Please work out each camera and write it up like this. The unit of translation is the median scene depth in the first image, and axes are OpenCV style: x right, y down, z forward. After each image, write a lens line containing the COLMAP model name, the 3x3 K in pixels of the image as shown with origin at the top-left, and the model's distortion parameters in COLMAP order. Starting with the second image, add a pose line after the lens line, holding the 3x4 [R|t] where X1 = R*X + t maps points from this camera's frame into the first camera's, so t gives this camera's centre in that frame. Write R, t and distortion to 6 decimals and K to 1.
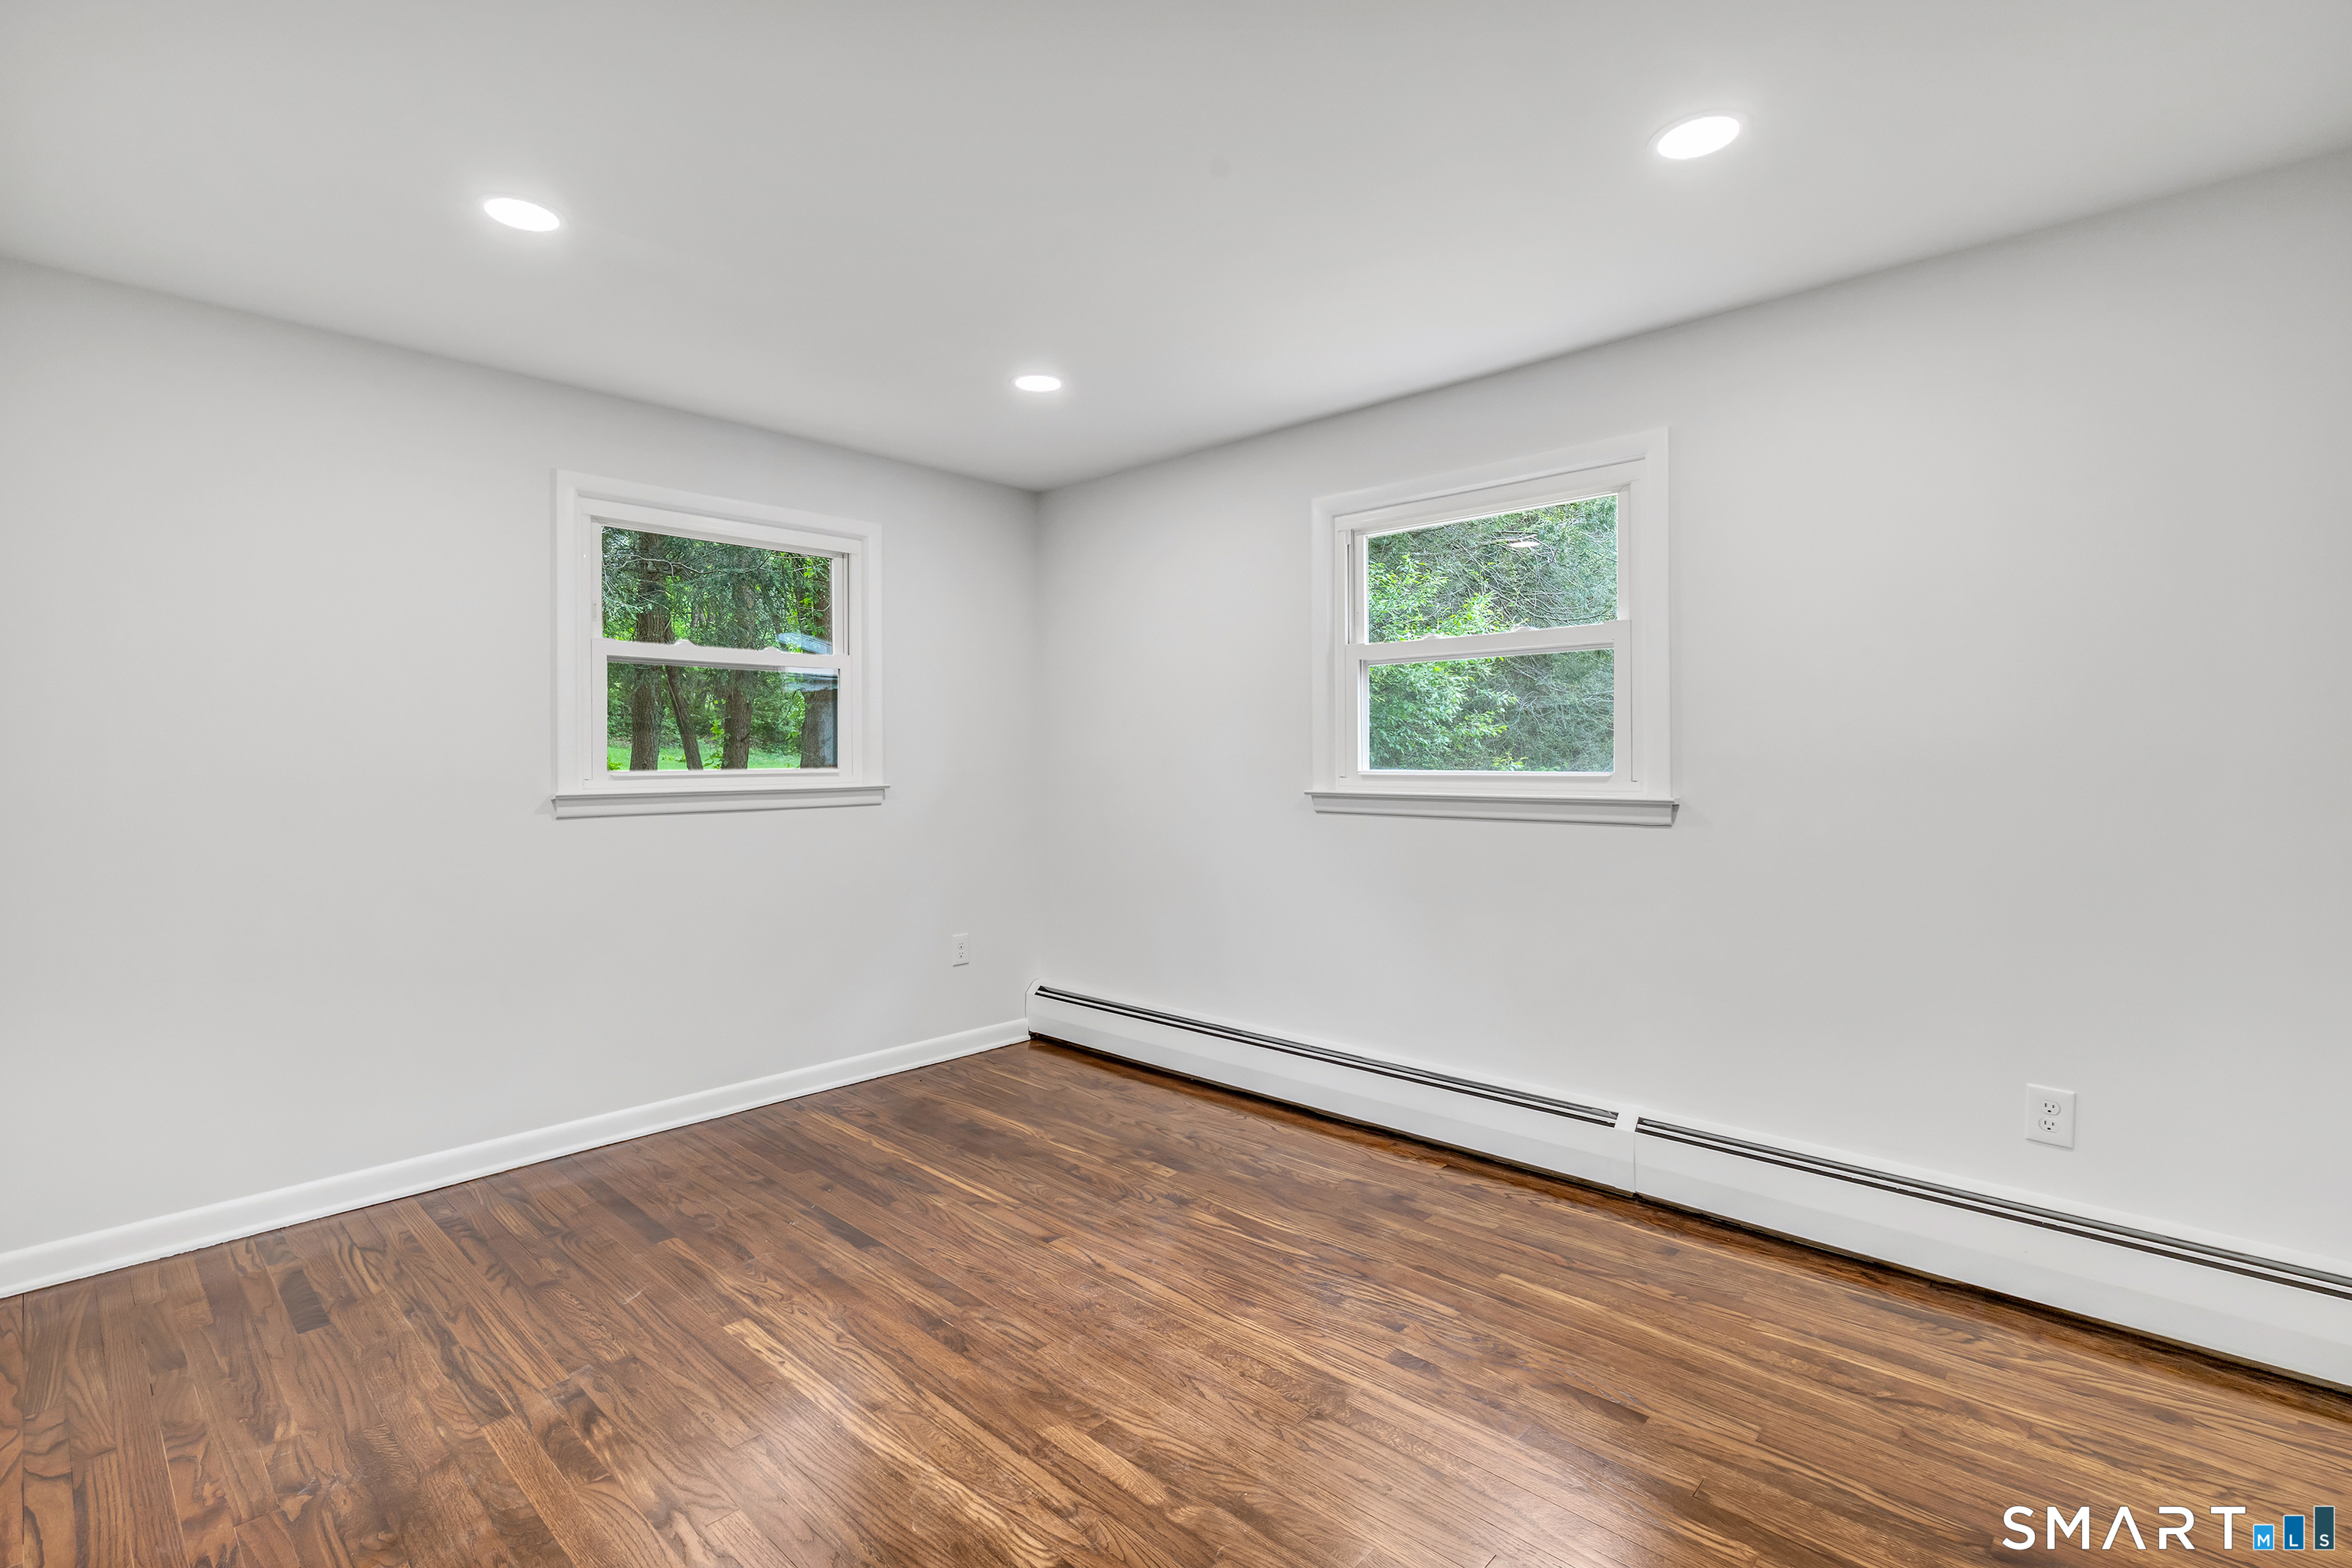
lens RADIAL K [[1083.4, 0, 1171.1], [0, 1083.4, 766.2], [0, 0, 1]] dist [-0.000869, 0.001417]
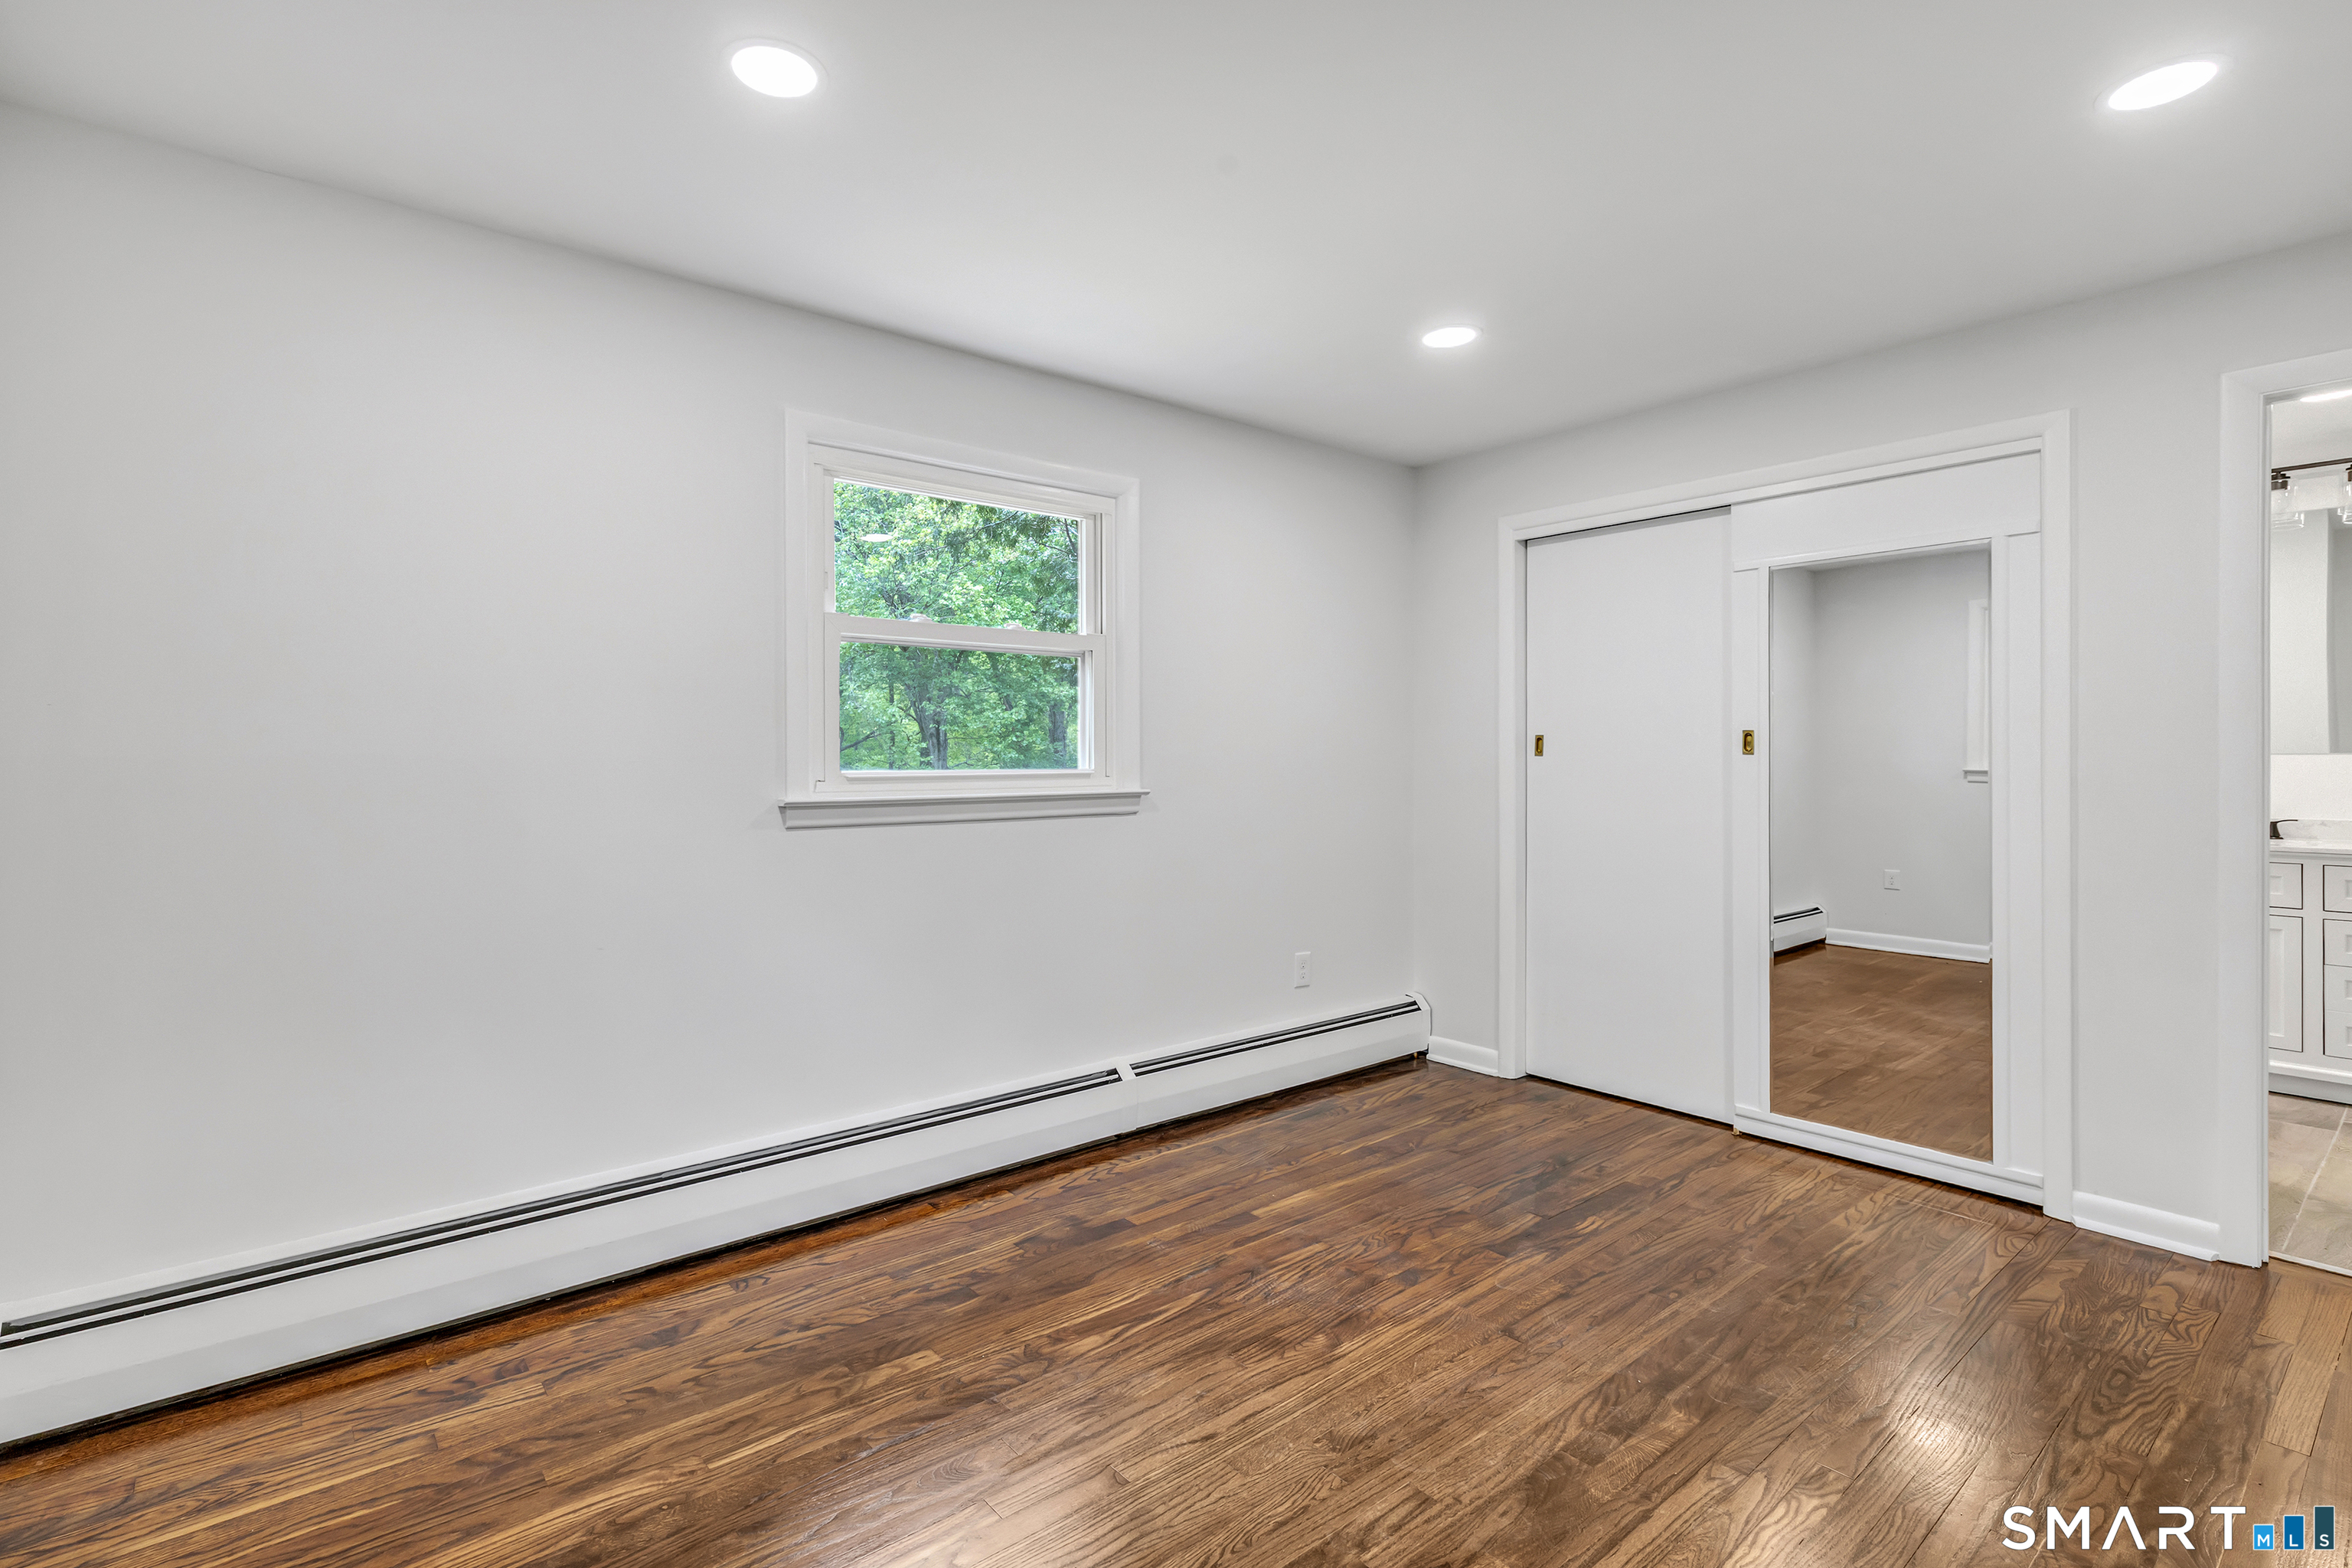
lens RADIAL K [[1083.4, 0, 1086.2], [0, 1083.4, 756.9], [0, 0, 1]] dist [-0.000869, 0.001417]
pose [[0.158703, 0.002031, 0.987324, -0.773457], [0.009705, 0.999946, -0.003616, -0.002956], [-0.987279, 0.010156, 0.158674, 0.913530]]
